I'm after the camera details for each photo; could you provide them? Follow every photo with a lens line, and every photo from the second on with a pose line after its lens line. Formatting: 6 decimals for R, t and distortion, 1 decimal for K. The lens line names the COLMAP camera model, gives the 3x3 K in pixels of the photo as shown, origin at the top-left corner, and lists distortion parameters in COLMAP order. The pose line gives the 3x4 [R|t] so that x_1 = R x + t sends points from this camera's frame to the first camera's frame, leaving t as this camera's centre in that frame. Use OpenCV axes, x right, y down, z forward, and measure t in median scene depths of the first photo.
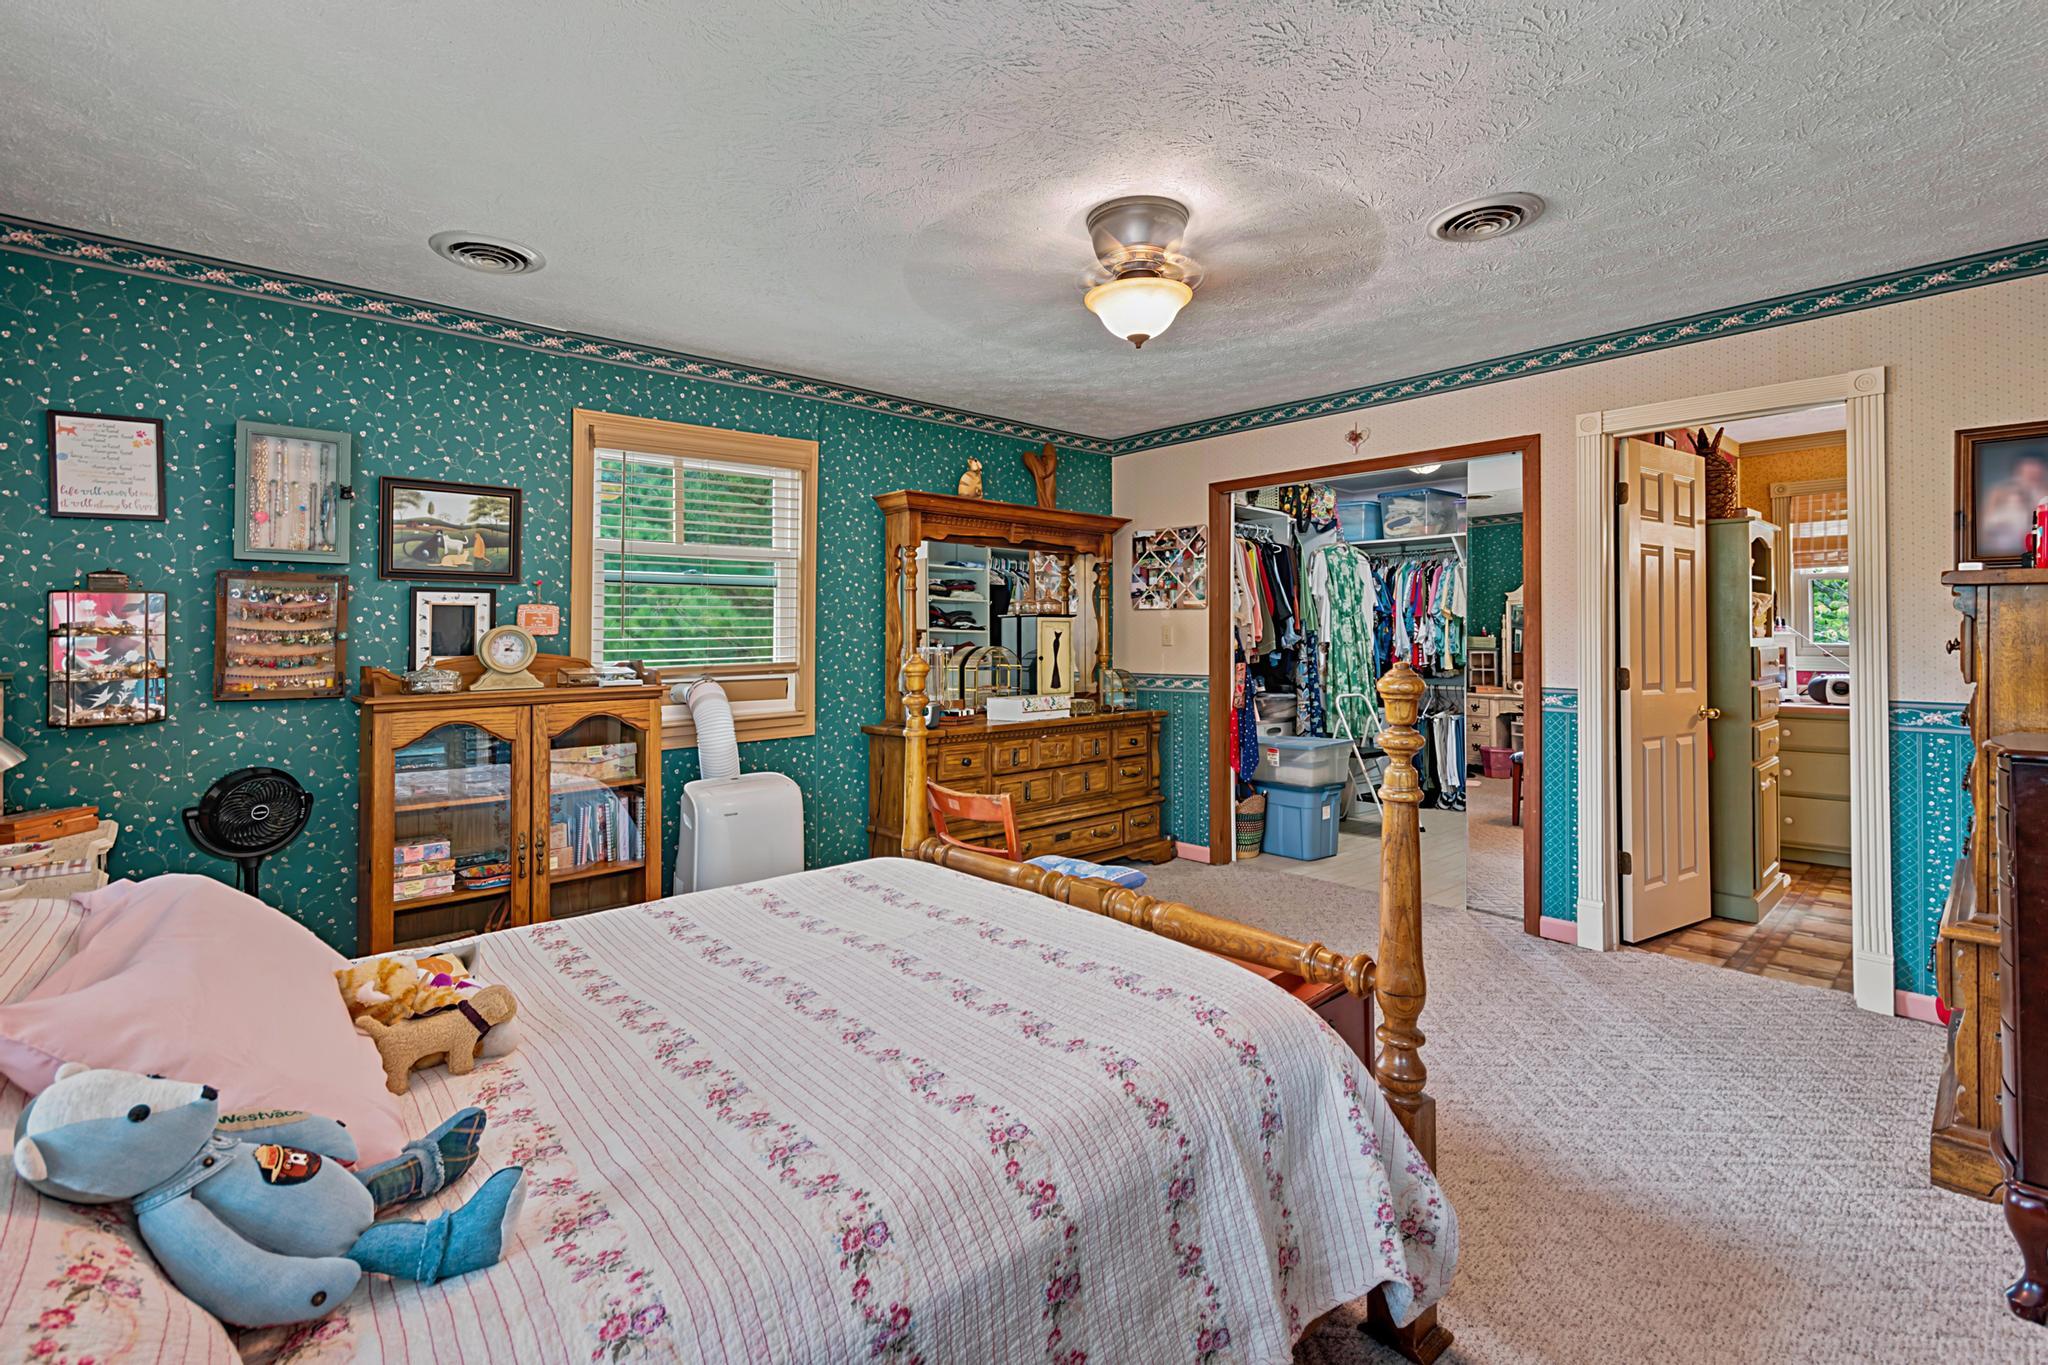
lens RADIAL K [[867.8, 0, 1024.1], [0, 867.8, 603.8], [0, 0, 1]] dist [0.001524, 0.000007]
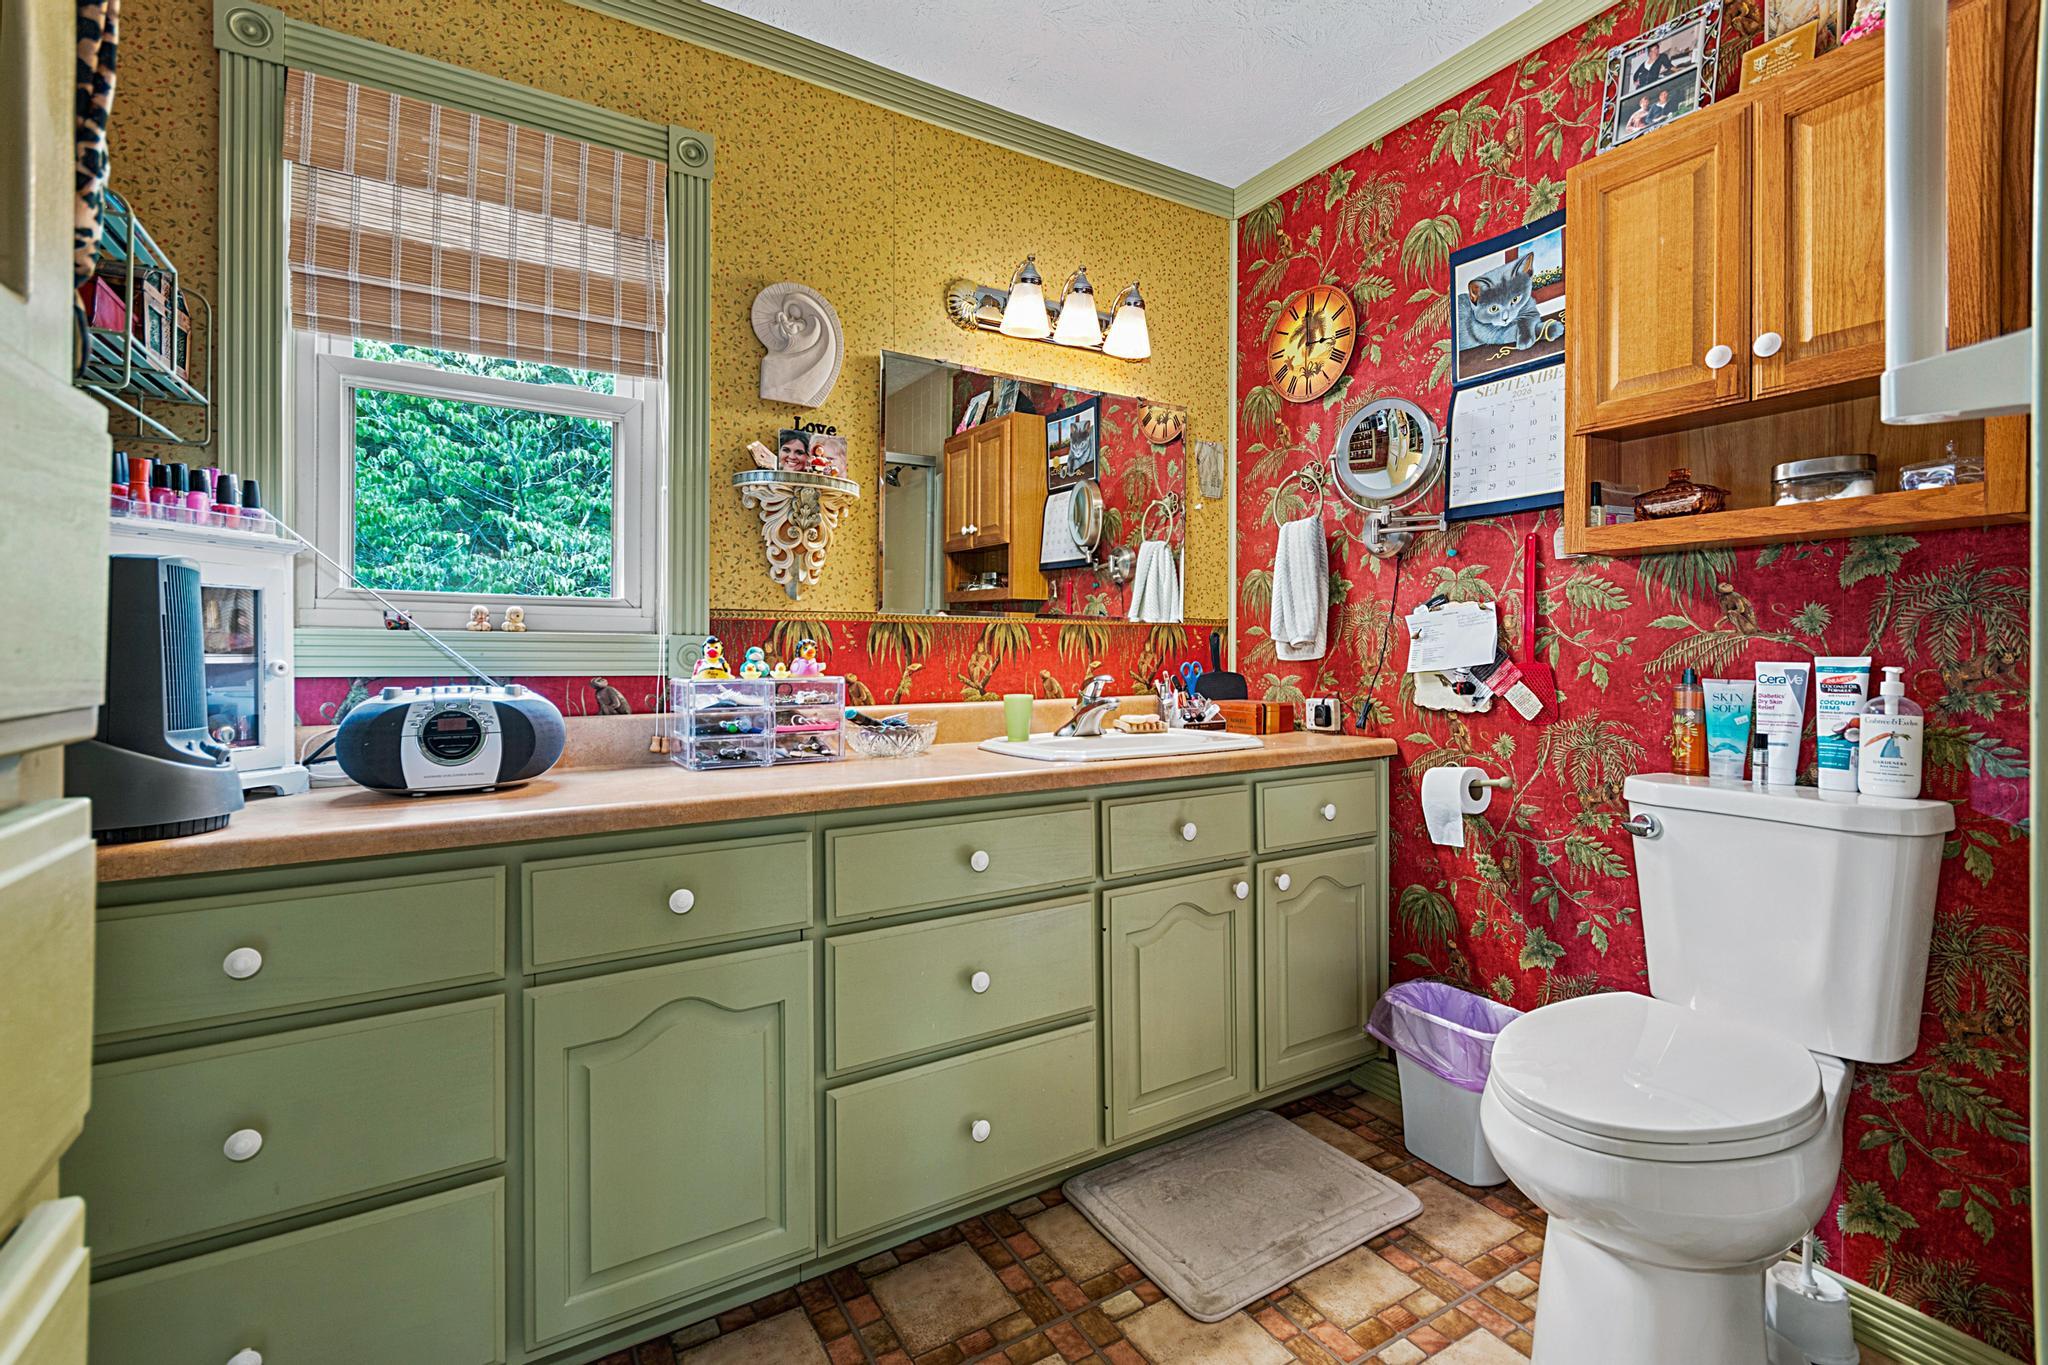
lens RADIAL K [[914.6, 0, 1039.8], [0, 914.6, 646.5], [0, 0, 1]] dist [0.009662, 0.000038]
pose [[0.173557, -0.007473, 0.984795, 0.611406], [-0.016775, 0.999804, 0.010543, 0.065988], [-0.984681, -0.018350, 0.173398, 0.684314]]
